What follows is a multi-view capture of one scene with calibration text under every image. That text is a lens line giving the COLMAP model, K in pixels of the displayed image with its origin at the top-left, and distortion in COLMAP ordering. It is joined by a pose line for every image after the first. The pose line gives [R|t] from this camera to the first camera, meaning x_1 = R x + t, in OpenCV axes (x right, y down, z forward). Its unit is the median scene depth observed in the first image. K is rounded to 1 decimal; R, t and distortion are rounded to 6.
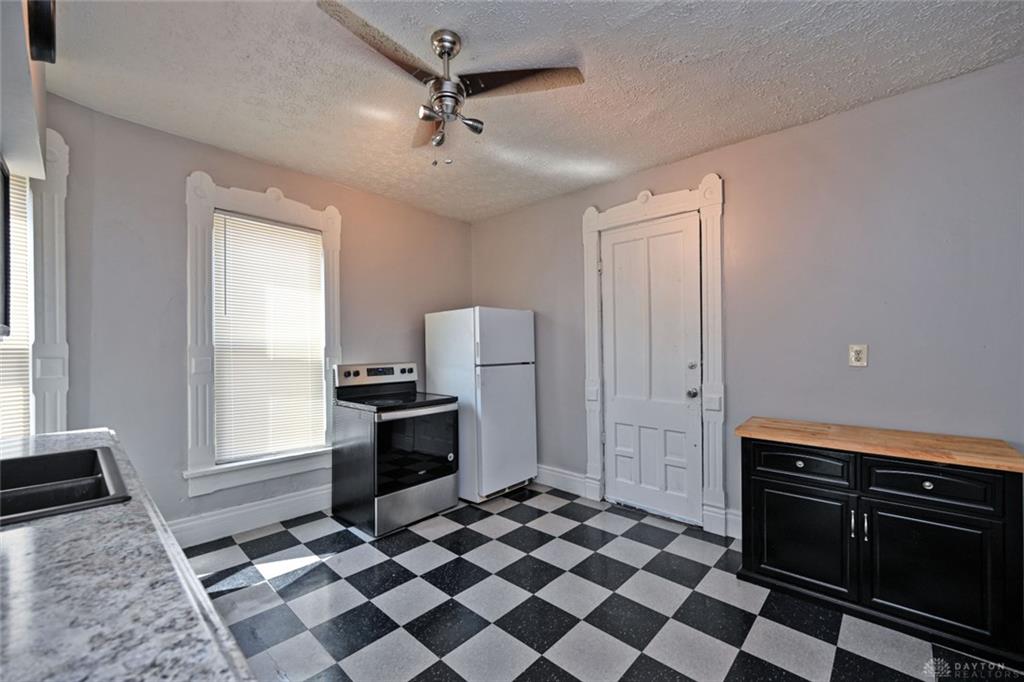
lens RADIAL K [[422.8, 0, 515.6], [0, 422.8, 339.6], [0, 0, 1]] dist [-0.002498, -0.000363]
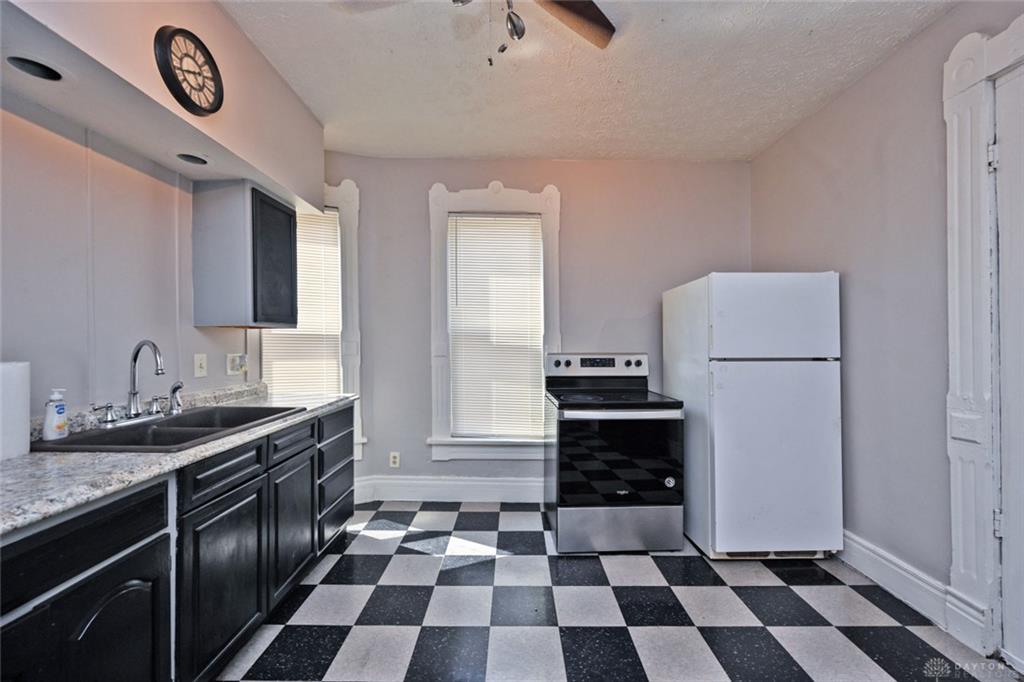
lens RADIAL K [[410.3, 0, 508.4], [0, 410.3, 344.6], [0, 0, 1]] dist [-0.000332, -0.000216]
pose [[0.669341, 0.005855, -0.742932, 0.193110], [0.008237, 0.999849, 0.015301, 0.026348], [0.742910, -0.016361, 0.669192, 0.327646]]
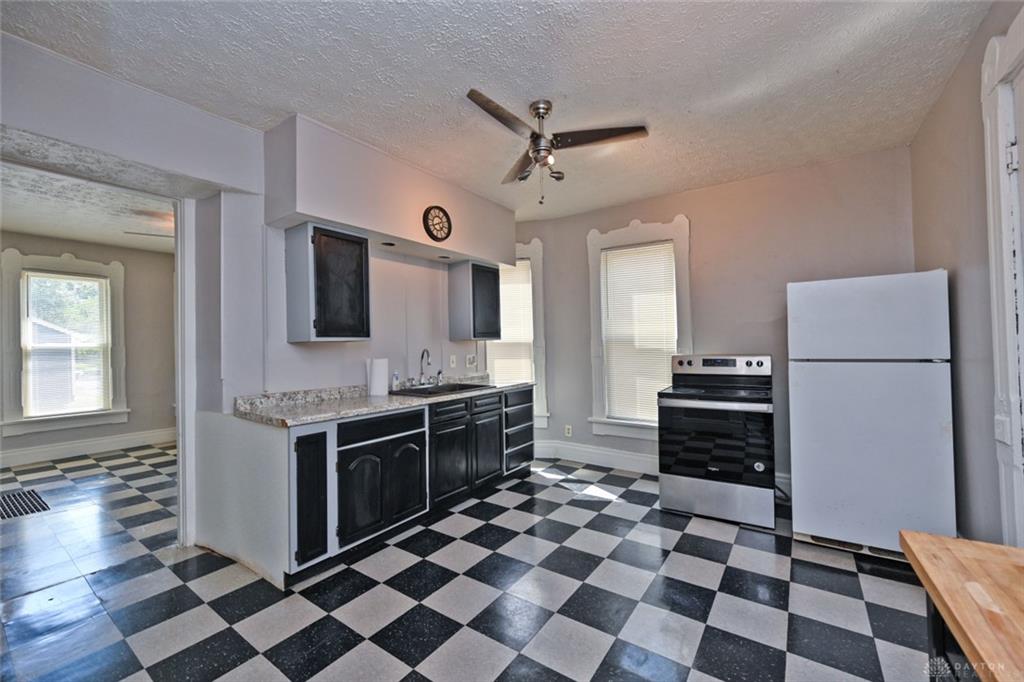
lens RADIAL K [[405.5, 0, 509.3], [0, 405.5, 341.9], [0, 0, 1]] dist [-0.001691, -0.000154]
pose [[0.122148, -0.010127, -0.992460, 0.611046], [0.028755, 0.999564, -0.006660, 0.020151], [0.992095, -0.027725, 0.122386, 0.423964]]
